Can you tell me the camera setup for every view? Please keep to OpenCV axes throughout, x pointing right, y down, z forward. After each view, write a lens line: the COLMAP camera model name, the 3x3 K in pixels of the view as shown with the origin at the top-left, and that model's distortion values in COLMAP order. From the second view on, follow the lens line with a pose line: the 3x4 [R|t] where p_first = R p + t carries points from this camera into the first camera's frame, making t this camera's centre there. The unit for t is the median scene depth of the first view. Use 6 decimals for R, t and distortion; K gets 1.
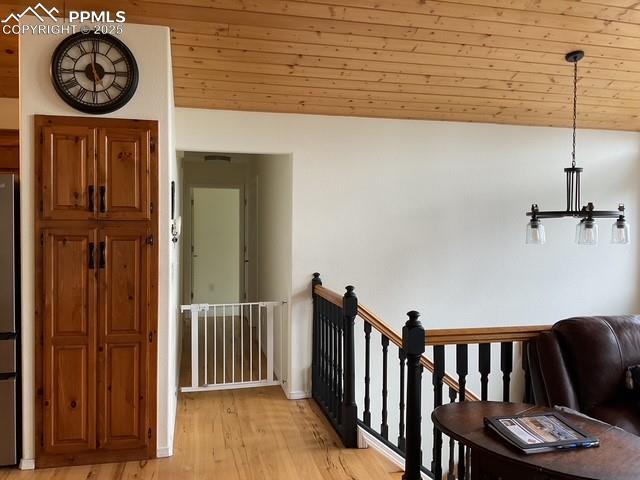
lens RADIAL K [[528.0, 0, 319.5], [0, 528.0, 239.0], [0, 0, 1]] dist [0.061979, -0.116646]
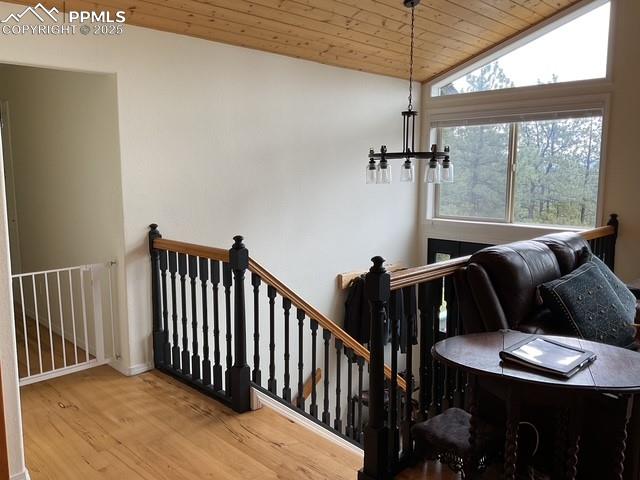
lens RADIAL K [[528.0, 0, 316.1], [0, 528.0, 244.1], [0, 0, 1]] dist [0.061979, -0.116646]
pose [[0.849808, -0.078969, 0.521143, -0.261372], [0.019312, 0.992714, 0.118934, 0.000536], [-0.526738, -0.091006, 0.845142, 0.173511]]
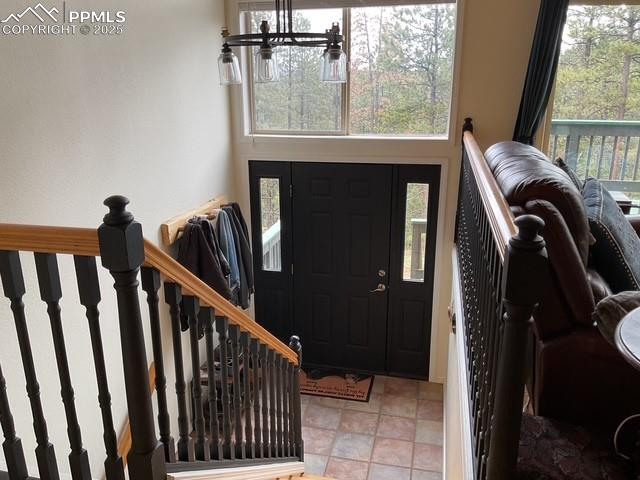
lens RADIAL K [[528.0, 0, 317.7], [0, 528.0, 245.9], [0, 0, 1]] dist [0.061979, -0.116646]
pose [[0.443334, -0.276194, 0.852744, -0.204264], [0.033922, 0.955833, 0.291947, 0.011047], [-0.895714, -0.100503, 0.433122, 0.620289]]
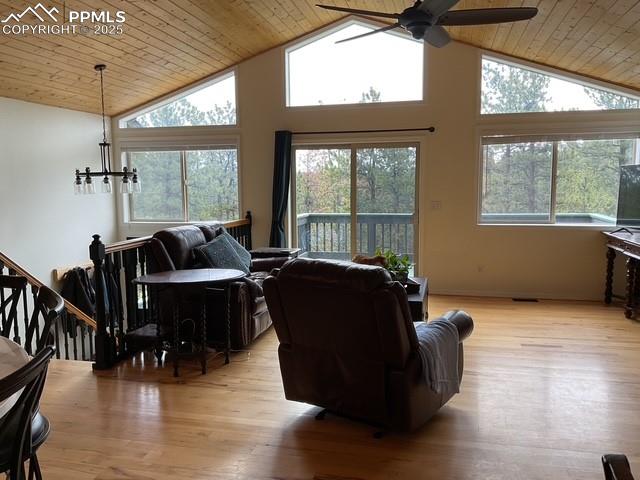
lens RADIAL K [[528.0, 0, 317.1], [0, 528.0, 239.2], [0, 0, 1]] dist [0.061979, -0.116646]
pose [[0.442779, -0.107768, 0.890131, -0.631552], [0.039551, 0.994132, 0.100685, 0.009074], [-0.895758, -0.009376, 0.444443, -0.213314]]
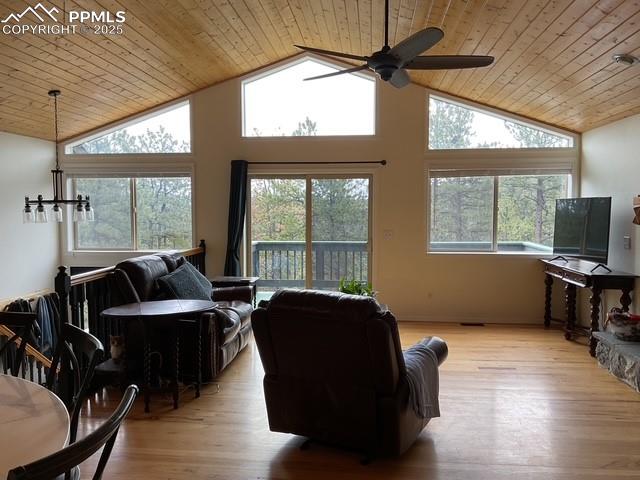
lens RADIAL K [[528.0, 0, 316.4], [0, 528.0, 239.0], [0, 0, 1]] dist [0.061979, -0.116646]
pose [[0.322676, -0.063258, 0.944393, -0.686768], [0.031526, 0.997929, 0.056072, -0.004891], [-0.945984, 0.011680, 0.324002, -0.142526]]
